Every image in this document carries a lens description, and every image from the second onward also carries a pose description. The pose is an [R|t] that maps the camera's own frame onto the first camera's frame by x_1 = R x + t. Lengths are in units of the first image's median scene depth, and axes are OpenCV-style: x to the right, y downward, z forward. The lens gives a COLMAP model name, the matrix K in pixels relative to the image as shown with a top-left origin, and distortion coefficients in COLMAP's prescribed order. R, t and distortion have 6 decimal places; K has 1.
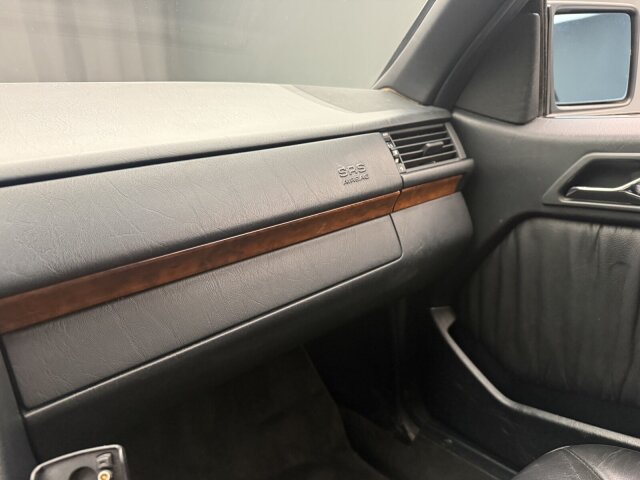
lens RADIAL K [[451.6, 0, 319.1], [0, 451.6, 239.8], [0, 0, 1]] dist [0.019055, -0.037659]
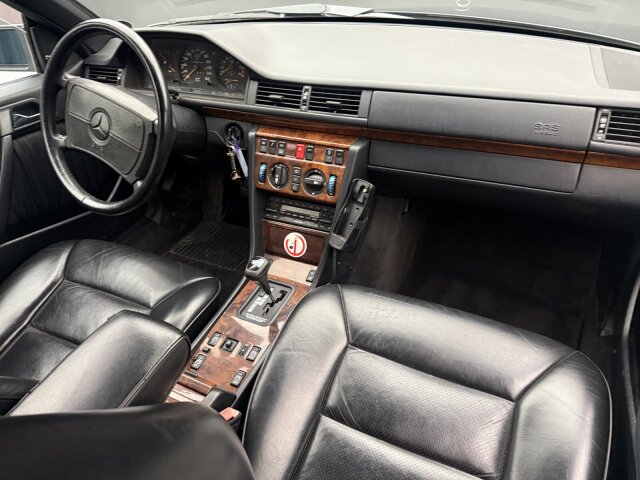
lens RADIAL K [[451.6, 0, 313.1], [0, 451.6, 252.6], [0, 0, 1]] dist [0.019055, -0.037659]
pose [[0.423752, 0.580738, -0.695110, 0.917303], [-0.241146, 0.812052, 0.531432, -0.368832], [0.873088, -0.057572, 0.484152, -0.460491]]
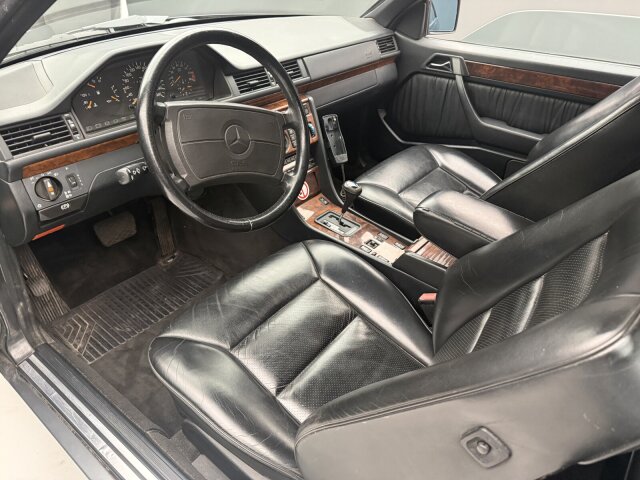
lens RADIAL K [[451.6, 0, 316.4], [0, 451.6, 236.2], [0, 0, 1]] dist [0.019055, -0.037659]
pose [[0.973104, -0.022664, 0.229251, -0.850594], [-0.042826, 0.960004, 0.276691, 0.176728], [-0.226352, -0.279067, 0.933213, -1.858307]]
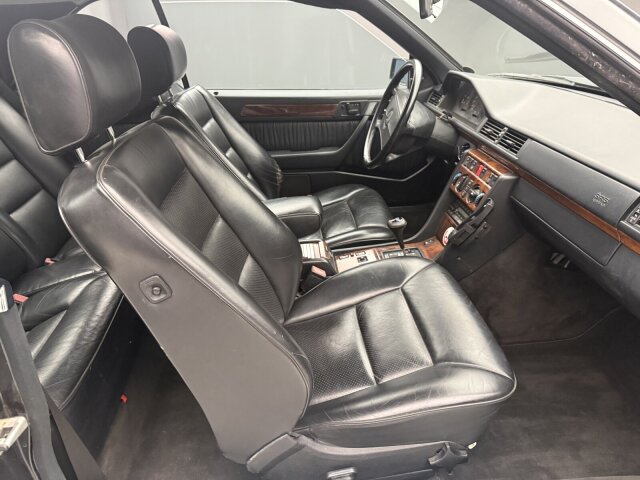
lens RADIAL K [[451.6, 0, 318.7], [0, 451.6, 243.8], [0, 0, 1]] dist [0.019055, -0.037659]
pose [[-0.565232, 0.450668, -0.690950, 1.677350], [-0.182237, 0.748675, 0.637397, -0.783673], [0.804551, 0.486194, -0.341047, 0.633177]]
